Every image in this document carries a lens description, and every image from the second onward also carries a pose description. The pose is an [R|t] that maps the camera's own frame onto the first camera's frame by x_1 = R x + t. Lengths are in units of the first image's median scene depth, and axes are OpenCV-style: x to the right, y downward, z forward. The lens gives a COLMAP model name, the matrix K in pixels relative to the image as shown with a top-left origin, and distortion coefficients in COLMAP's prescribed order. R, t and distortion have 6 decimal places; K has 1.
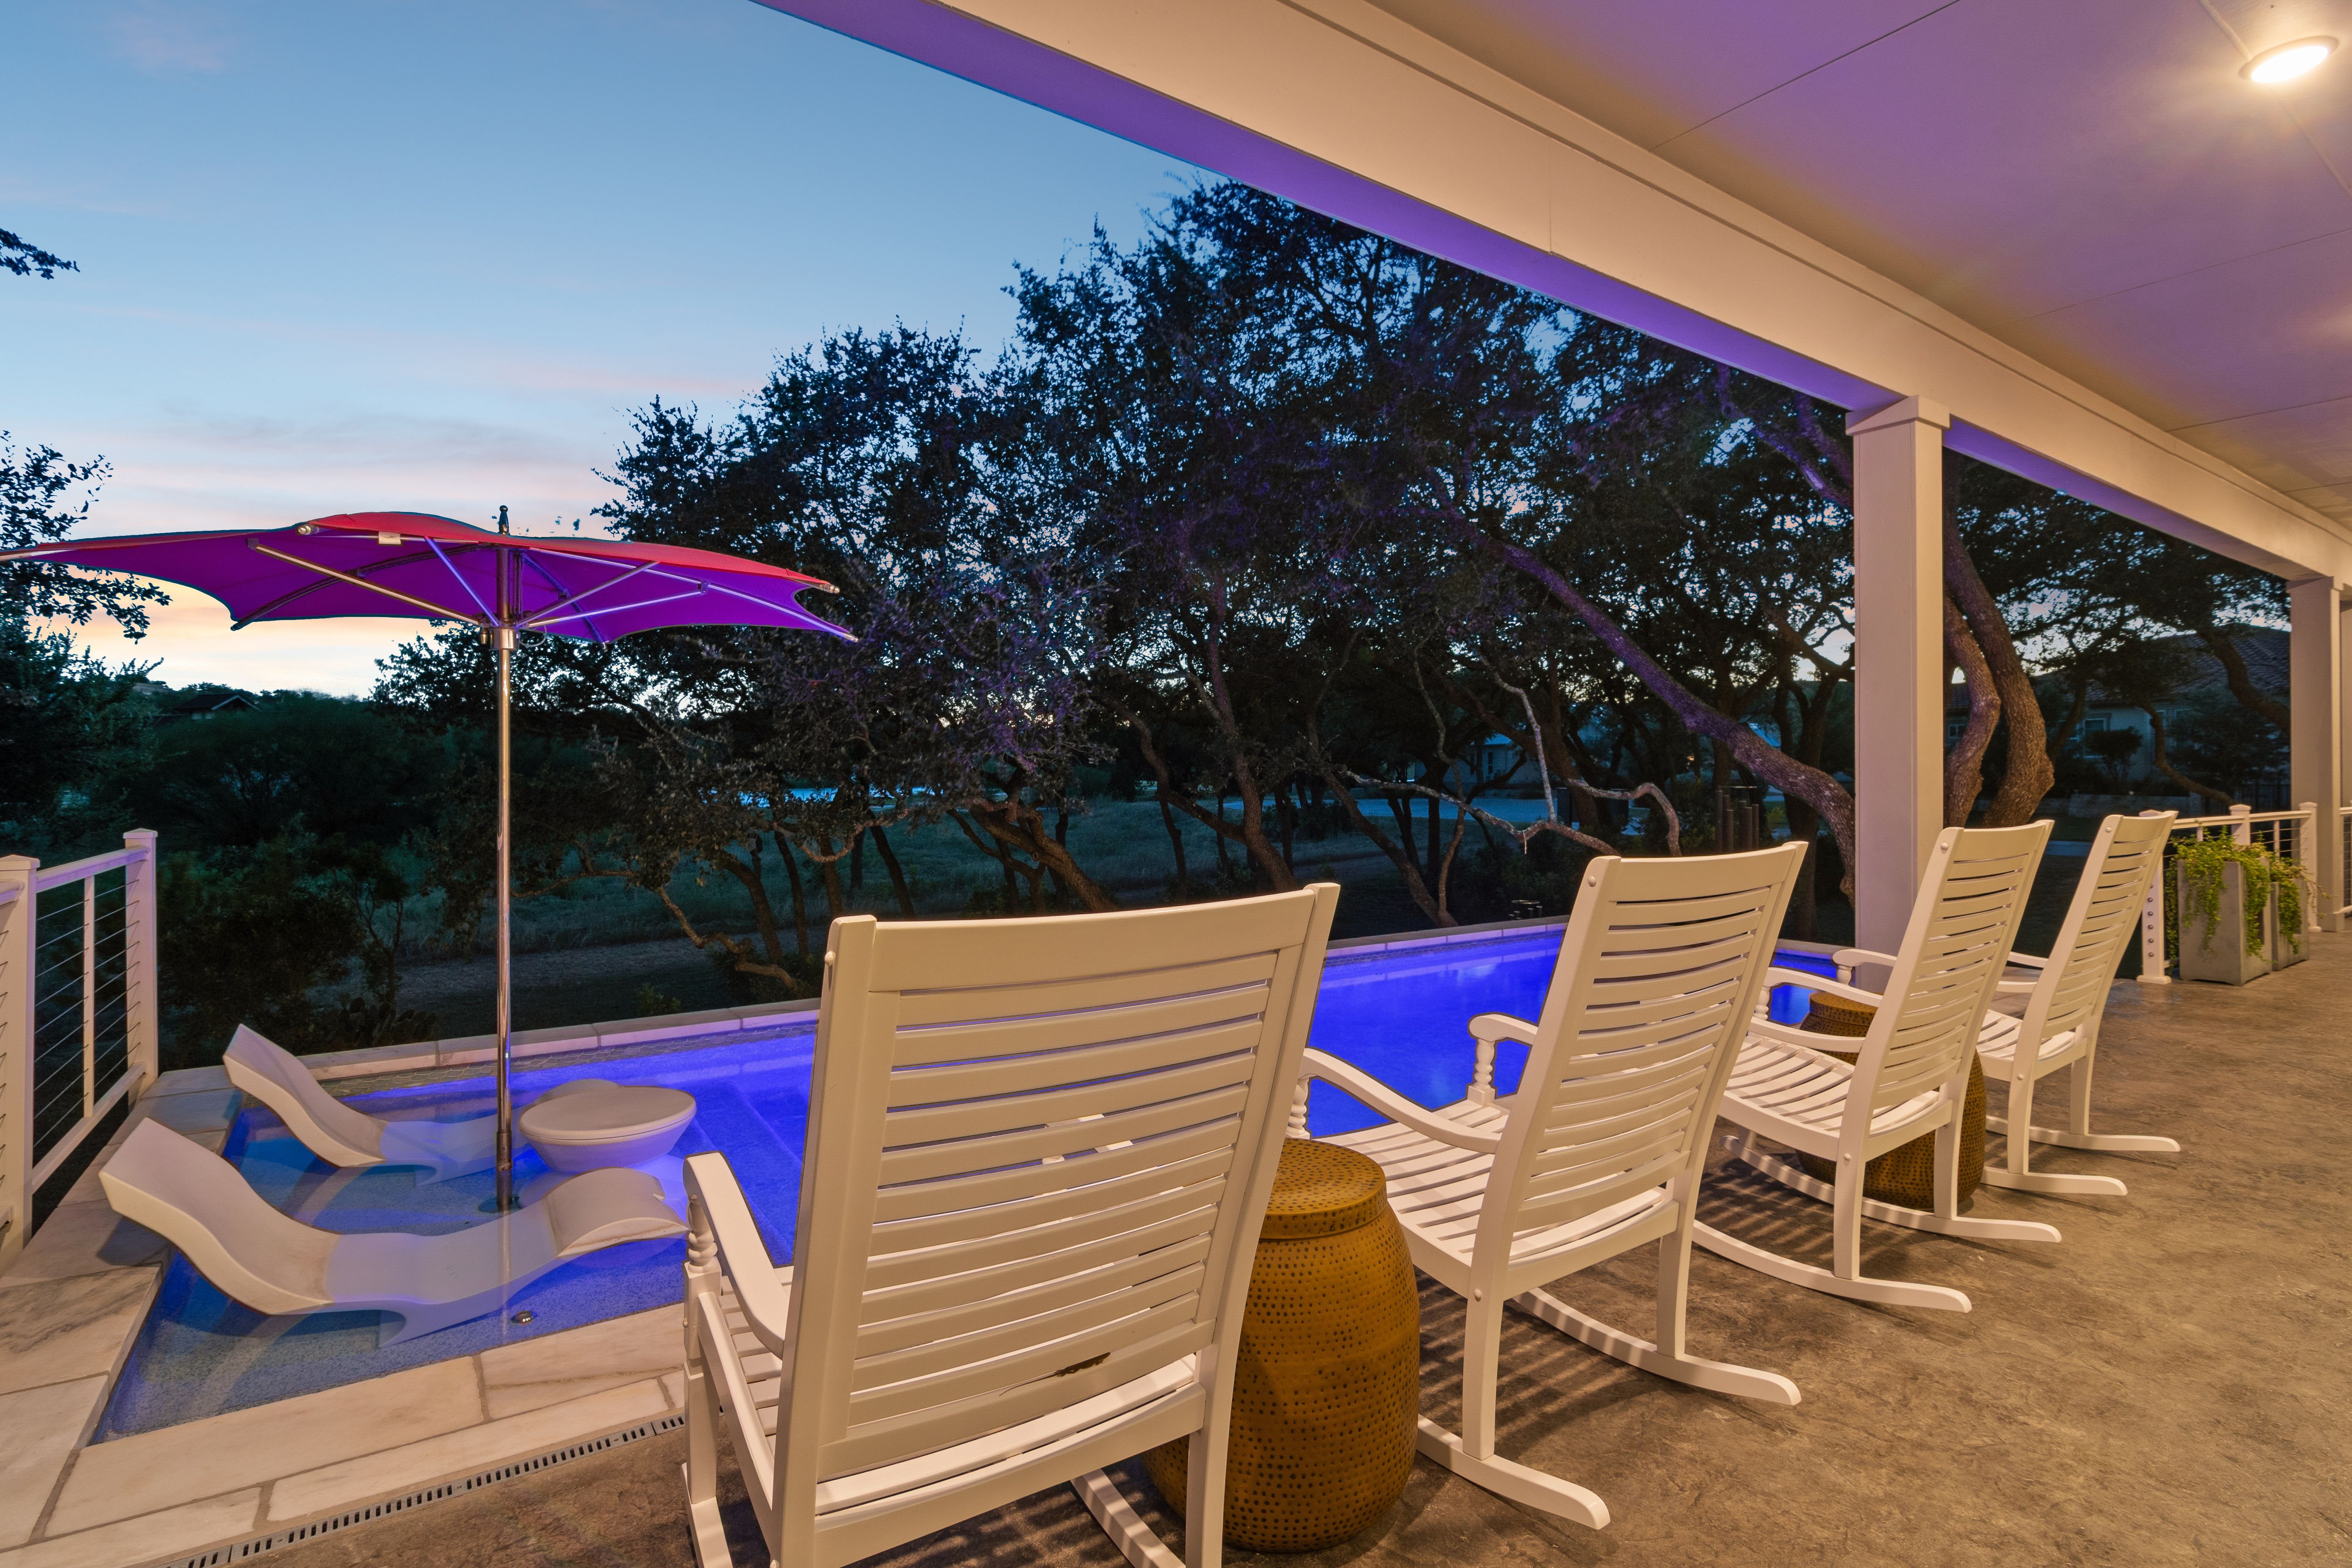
lens RADIAL K [[1117.0, 0, 1173.7], [0, 1117.0, 777.3], [0, 0, 1]] dist [-0.009602, -0.000915]
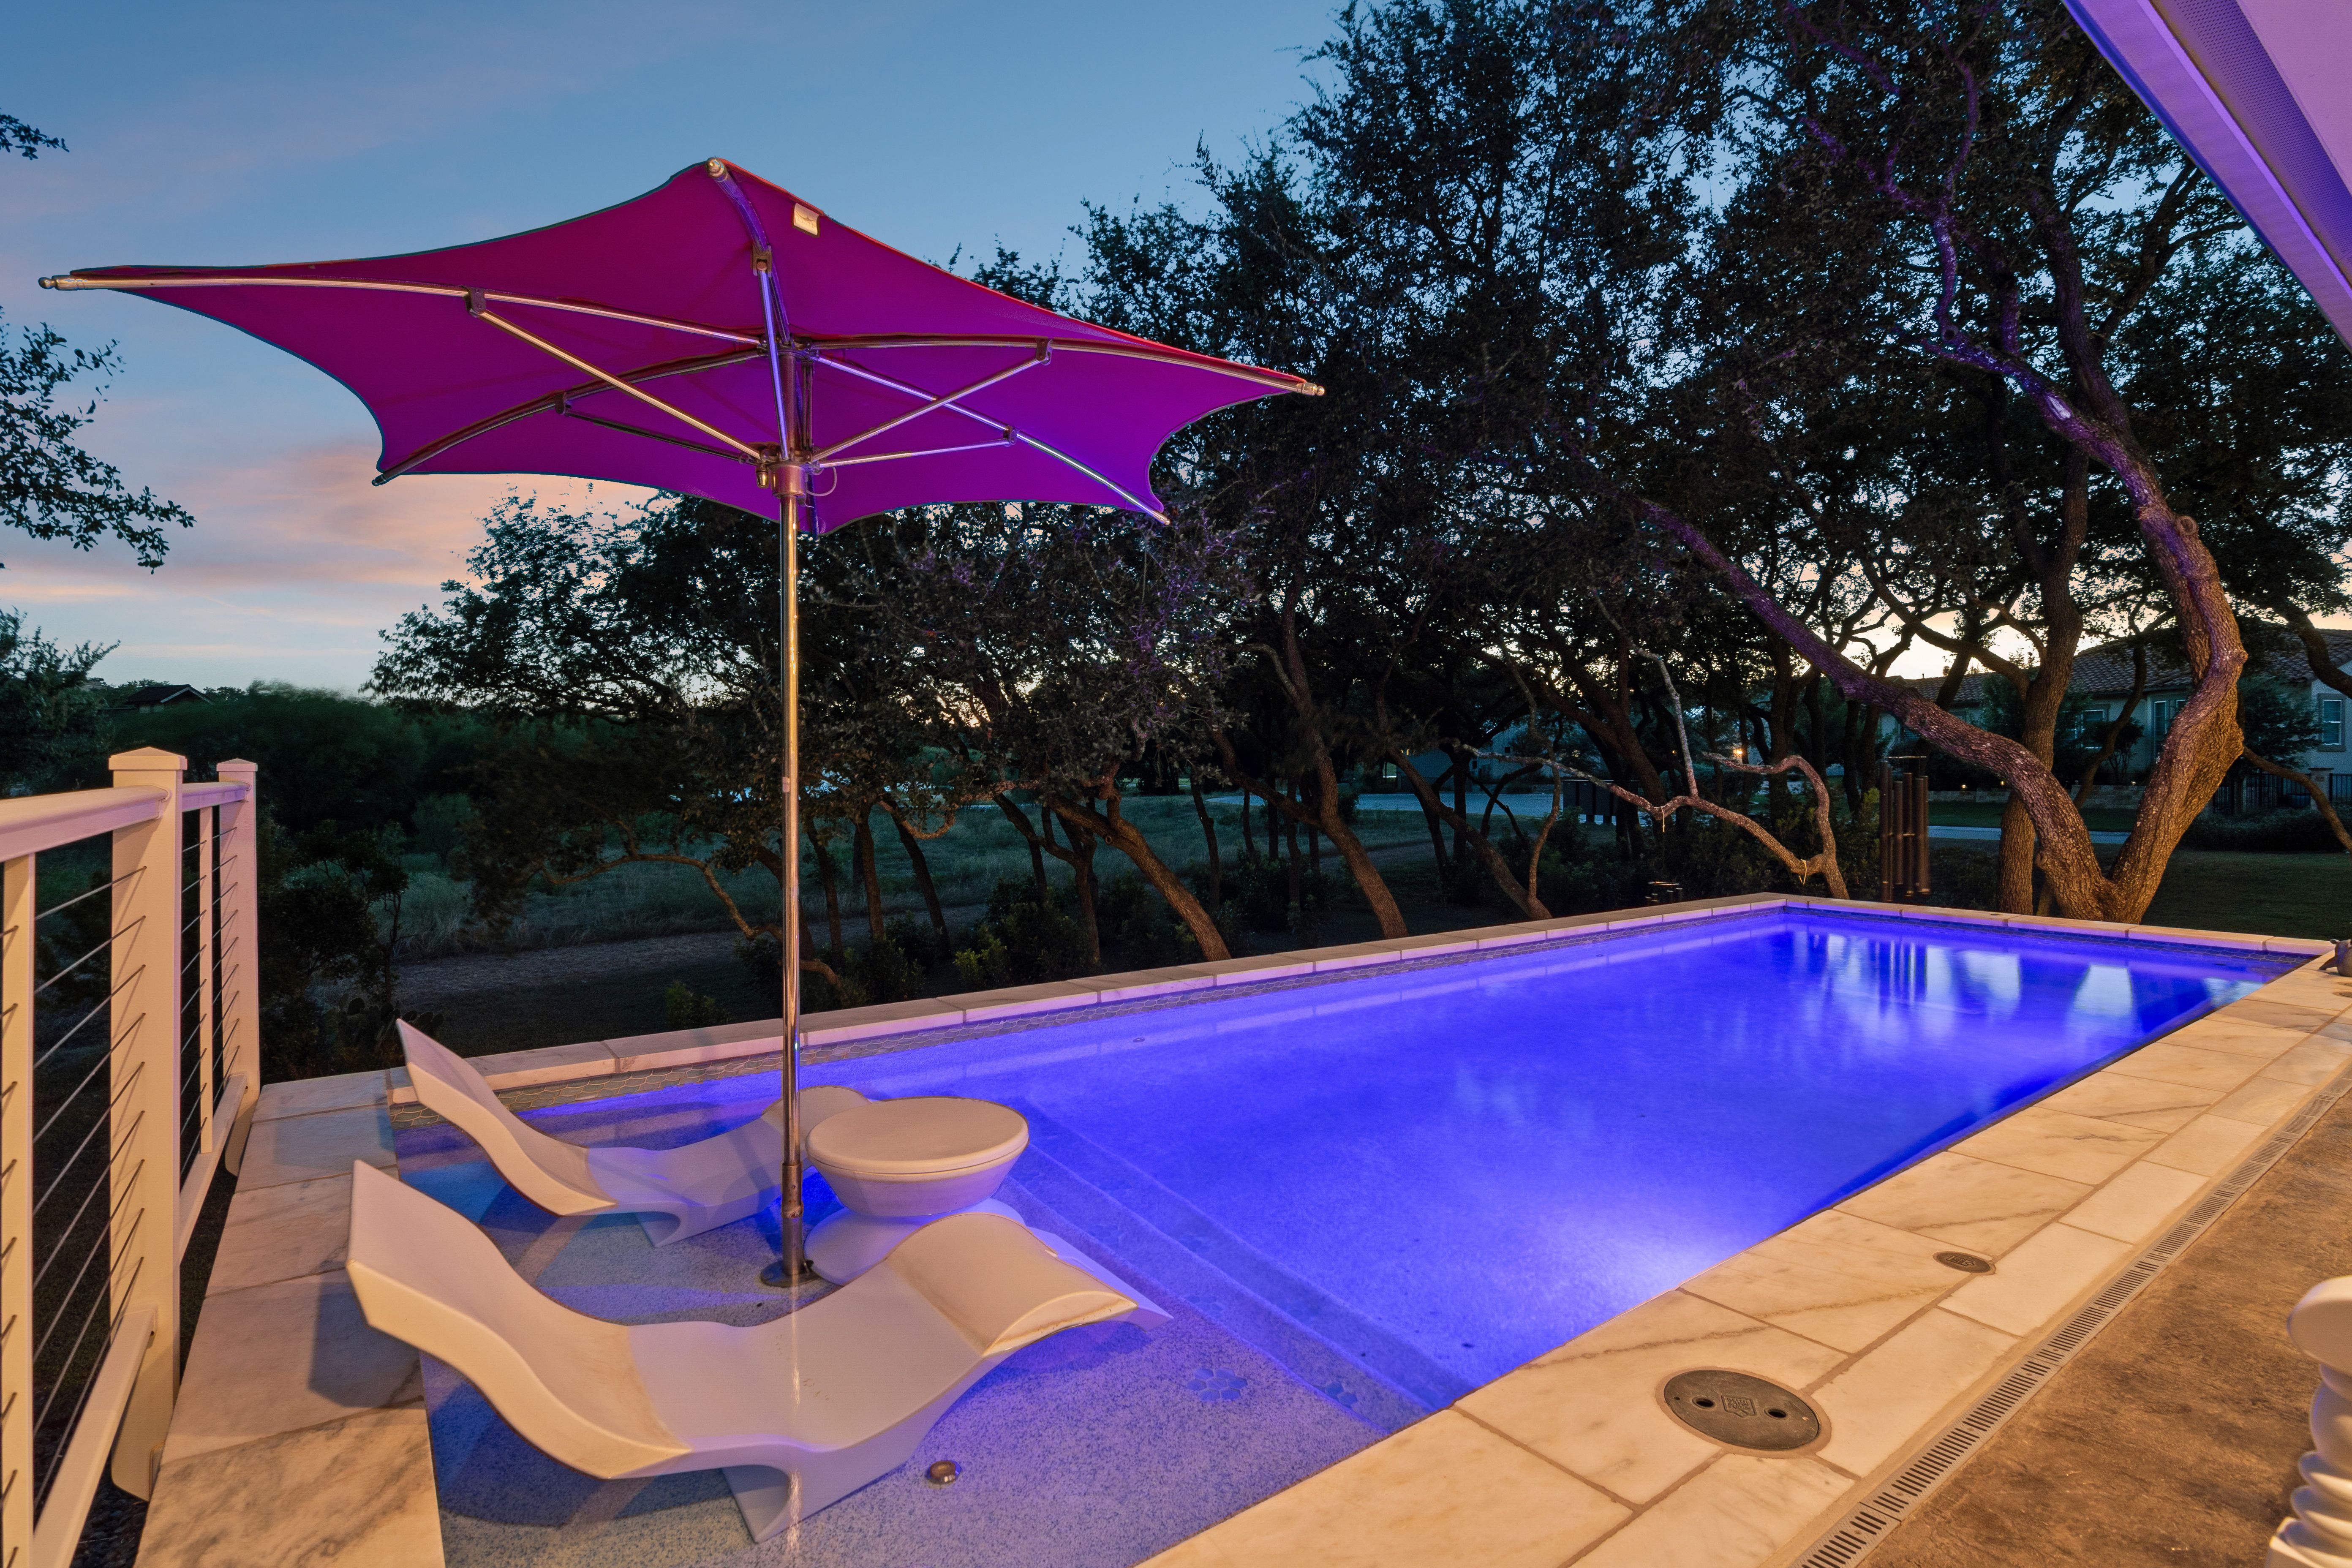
lens RADIAL K [[1117.0, 0, 1177.8], [0, 1117.0, 782.3], [0, 0, 1]] dist [-0.009602, -0.000915]
pose [[0.999489, -0.001558, 0.031939, -0.177677], [0.001372, 0.999982, 0.005839, 0.032078], [-0.031948, -0.005792, 0.999473, 0.128240]]
